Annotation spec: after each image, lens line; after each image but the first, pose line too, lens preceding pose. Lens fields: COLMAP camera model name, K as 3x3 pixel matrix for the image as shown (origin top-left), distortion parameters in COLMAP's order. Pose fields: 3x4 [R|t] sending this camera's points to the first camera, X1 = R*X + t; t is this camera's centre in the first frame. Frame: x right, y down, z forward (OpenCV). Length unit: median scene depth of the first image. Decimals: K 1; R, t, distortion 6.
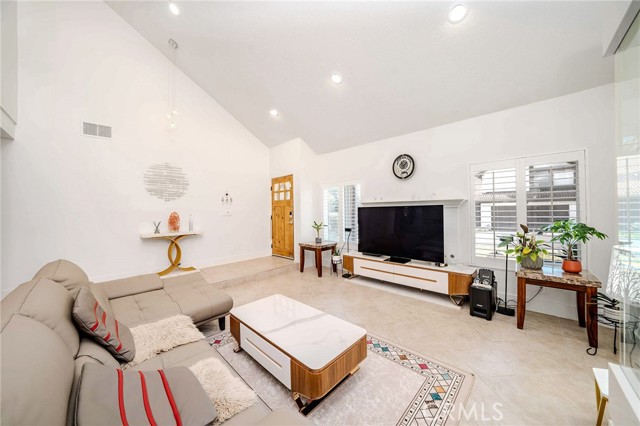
lens RADIAL K [[228.3, 0, 315.1], [0, 228.3, 210.1], [0, 0, 1]] dist [-0.015777, 0.000318]
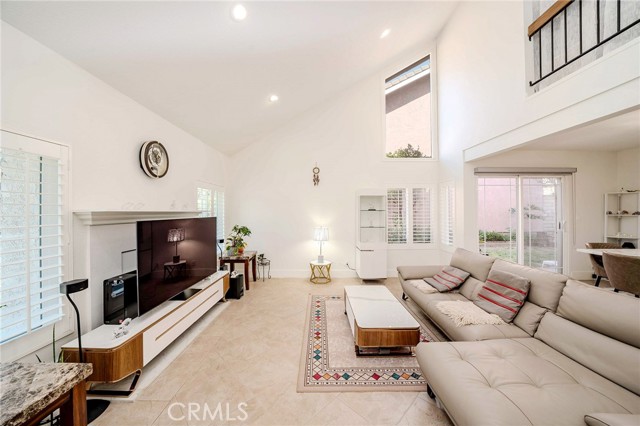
lens RADIAL K [[228.3, 0, 324.0], [0, 228.3, 210.9], [0, 0, 1]] dist [-0.015777, 0.000318]
pose [[-0.727119, 0.022576, 0.686141, -0.386642], [0.017545, 0.999744, -0.014302, -0.019187], [-0.686288, 0.001640, -0.727328, 1.026486]]
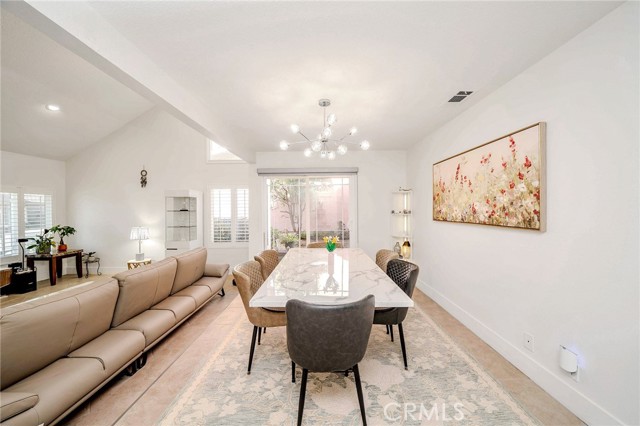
lens RADIAL K [[228.3, 0, 320.0], [0, 228.3, 210.7], [0, 0, 1]] dist [-0.015777, 0.000318]
pose [[-0.705524, 0.019780, 0.708410, -1.077160], [0.024587, 0.999692, -0.003425, -0.013003], [-0.708260, 0.015001, -0.705793, 0.403700]]
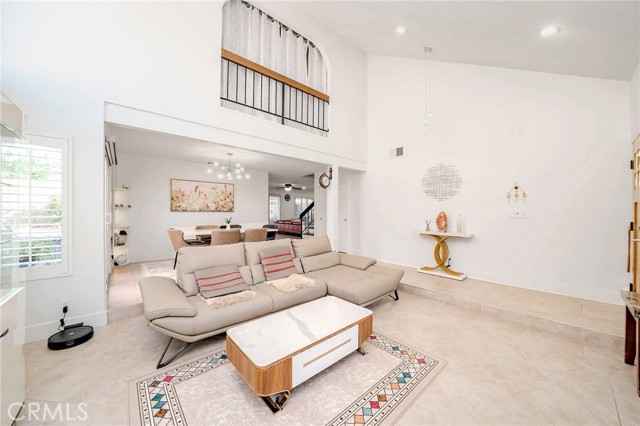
lens RADIAL K [[228.3, 0, 321.8], [0, 228.3, 210.2], [0, 0, 1]] dist [-0.015777, 0.000318]
pose [[-0.048566, 0.008376, -0.998785, 0.406858], [-0.009858, 0.999912, 0.008865, -0.000764], [0.998771, 0.010276, -0.048479, 0.523180]]
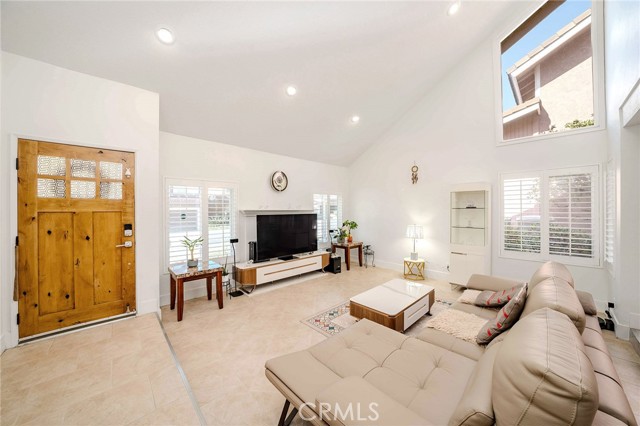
lens RADIAL K [[228.3, 0, 318.9], [0, 228.3, 211.8], [0, 0, 1]] dist [-0.015777, 0.000318]
pose [[0.019272, 0.012733, 0.999733, -0.741717], [0.007839, 0.999886, -0.012886, -0.010901], [-0.999784, 0.008086, 0.019170, 0.685827]]
